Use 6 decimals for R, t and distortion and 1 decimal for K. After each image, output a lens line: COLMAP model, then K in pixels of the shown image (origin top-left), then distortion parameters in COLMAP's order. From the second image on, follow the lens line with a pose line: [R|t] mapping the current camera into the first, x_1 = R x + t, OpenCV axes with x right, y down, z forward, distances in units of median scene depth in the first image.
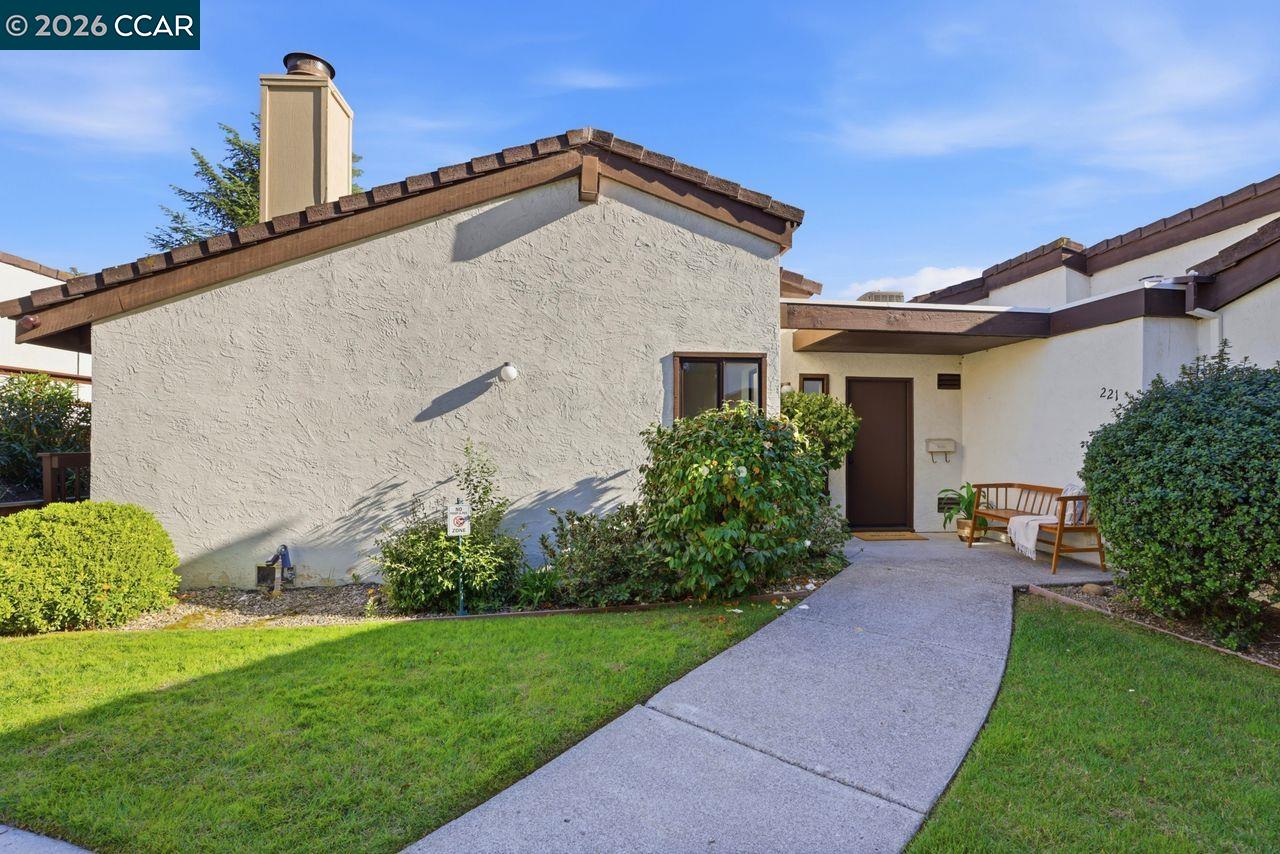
lens RADIAL K [[582.6, 0, 619.5], [0, 582.6, 426.4], [0, 0, 1]] dist [-0.025255, 0.008114]
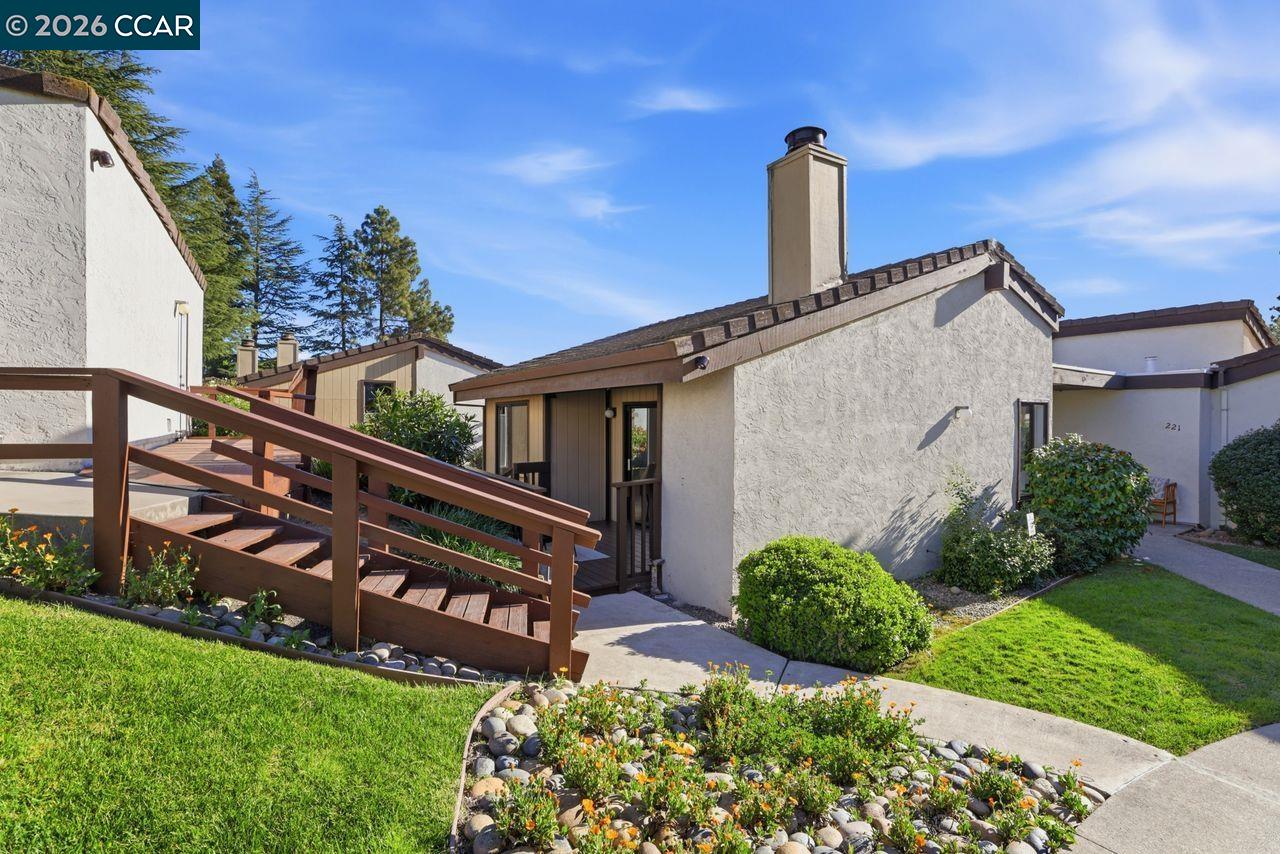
lens RADIAL K [[582.6, 0, 619.5], [0, 582.6, 426.4], [0, 0, 1]] dist [-0.025255, 0.008114]
pose [[0.890980, -0.006748, 0.453993, -1.531936], [-0.003187, 0.999772, 0.021114, -0.086849], [-0.454032, -0.020259, 0.890755, 0.156798]]
